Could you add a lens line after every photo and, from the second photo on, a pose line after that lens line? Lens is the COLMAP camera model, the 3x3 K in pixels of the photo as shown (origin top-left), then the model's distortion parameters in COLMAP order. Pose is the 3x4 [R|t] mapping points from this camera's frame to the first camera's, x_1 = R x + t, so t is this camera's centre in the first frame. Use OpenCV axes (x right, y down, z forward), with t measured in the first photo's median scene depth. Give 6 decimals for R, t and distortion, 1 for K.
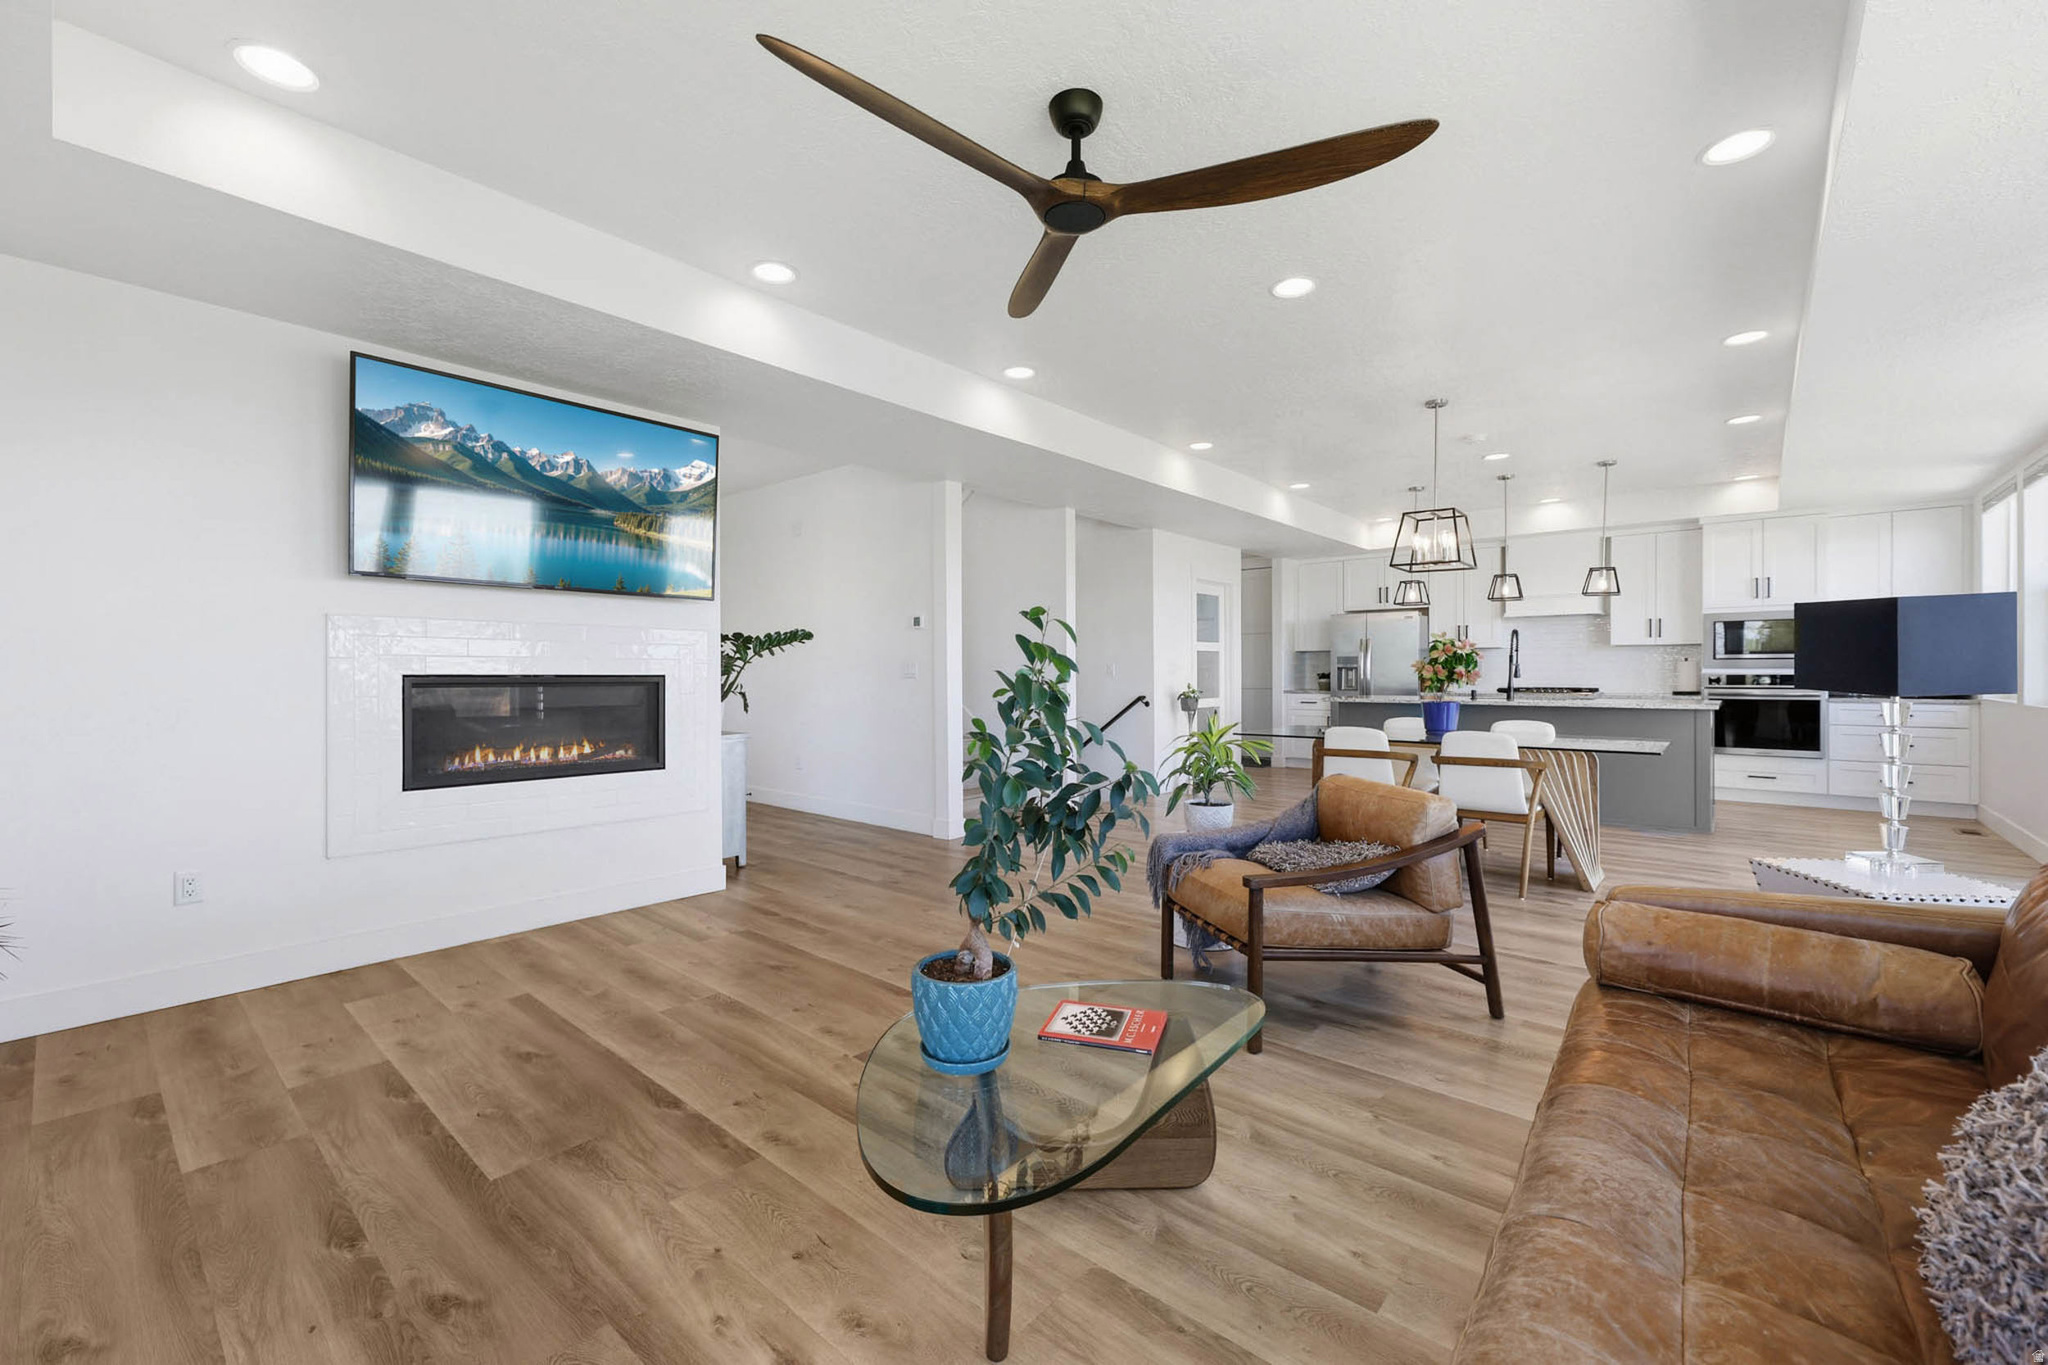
lens RADIAL K [[817.5, 0, 1005.9], [0, 817.5, 665.4], [0, 0, 1]] dist [-0.009259, 0.000618]
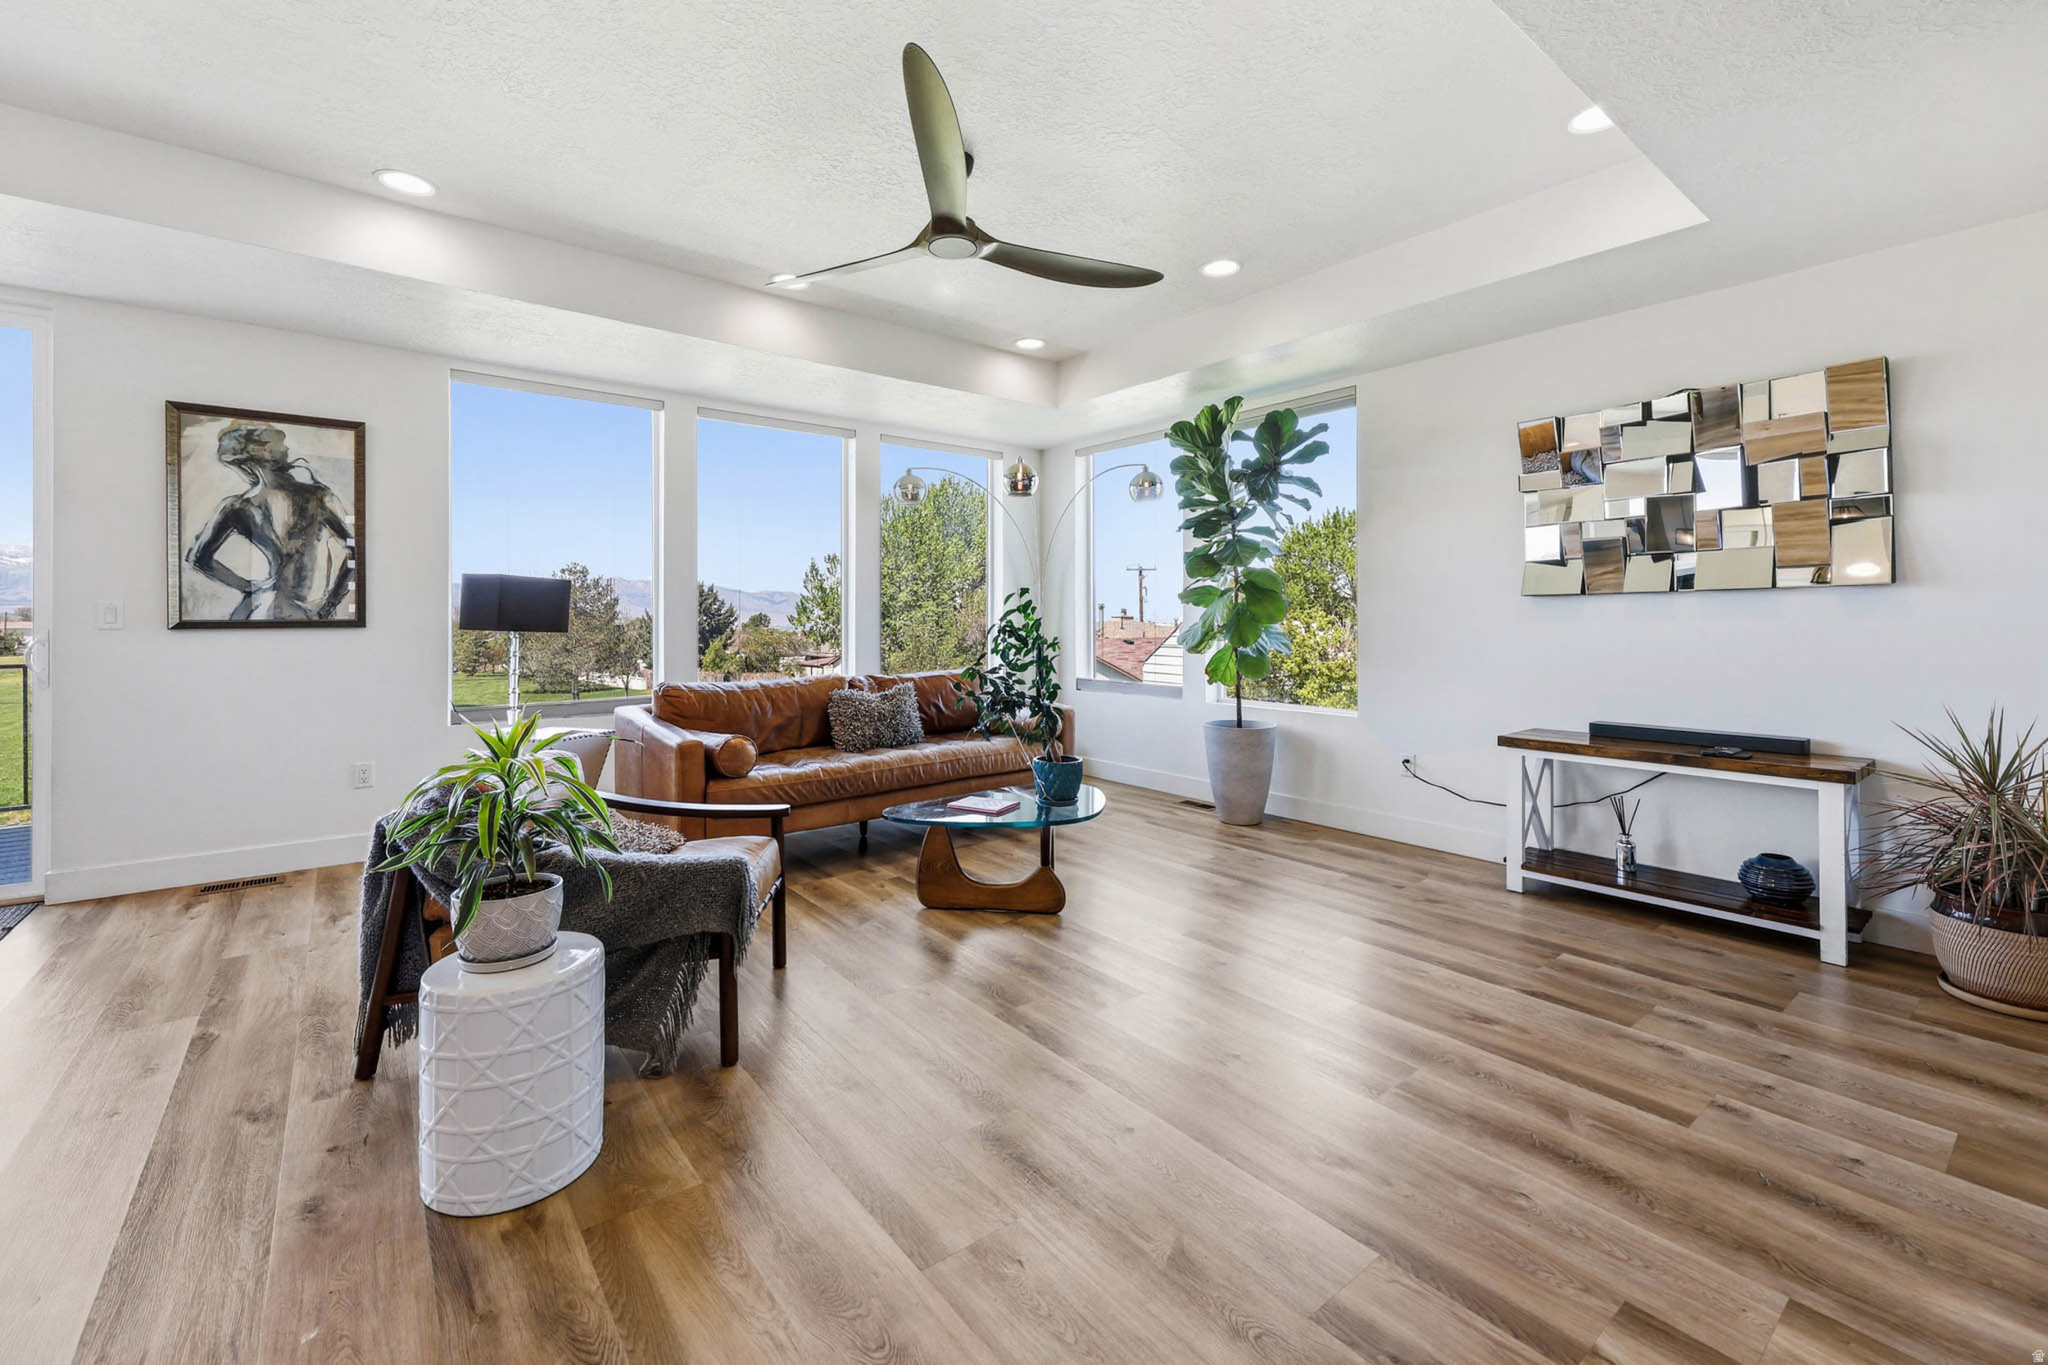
lens RADIAL K [[869.1, 0, 1039.0], [0, 869.1, 609.6], [0, 0, 1]] dist [-0.000558, -0.000209]
pose [[-0.987322, 0.003307, 0.158697, -0.154211], [0.001202, 0.999910, -0.013358, 0.007059], [-0.158727, -0.012998, -0.987237, 1.422876]]
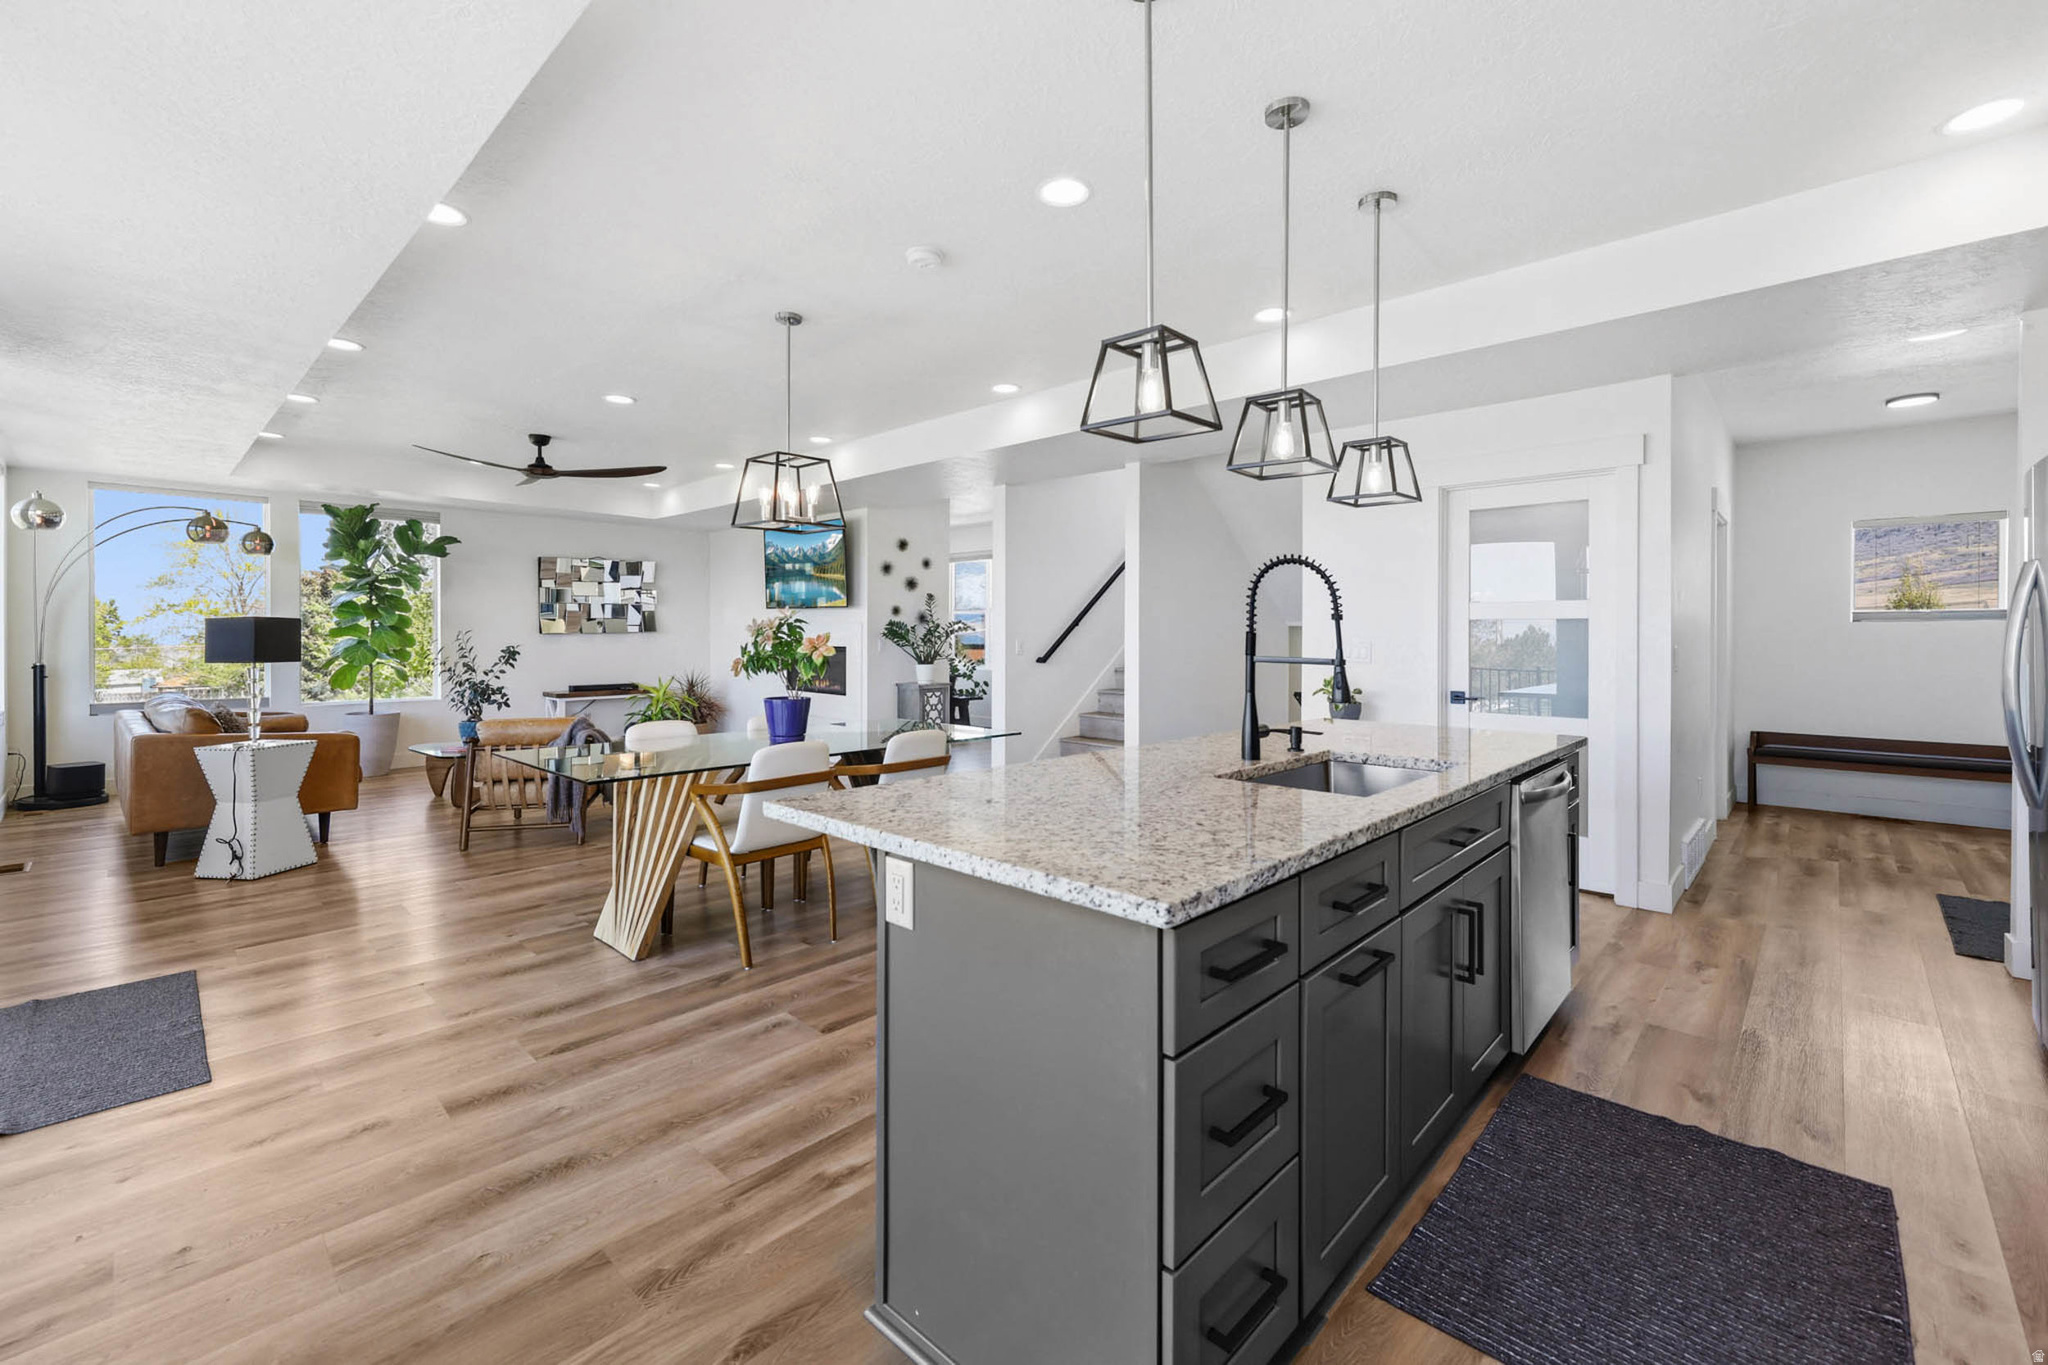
lens RADIAL K [[869.1, 0, 1025.3], [0, 869.1, 616.4], [0, 0, 1]] dist [-0.000558, -0.000209]
pose [[-0.015436, -0.017765, -0.999723, 1.797880], [0.000085, 0.999842, -0.017768, -0.026353], [0.999881, -0.000359, -0.015432, 1.638759]]
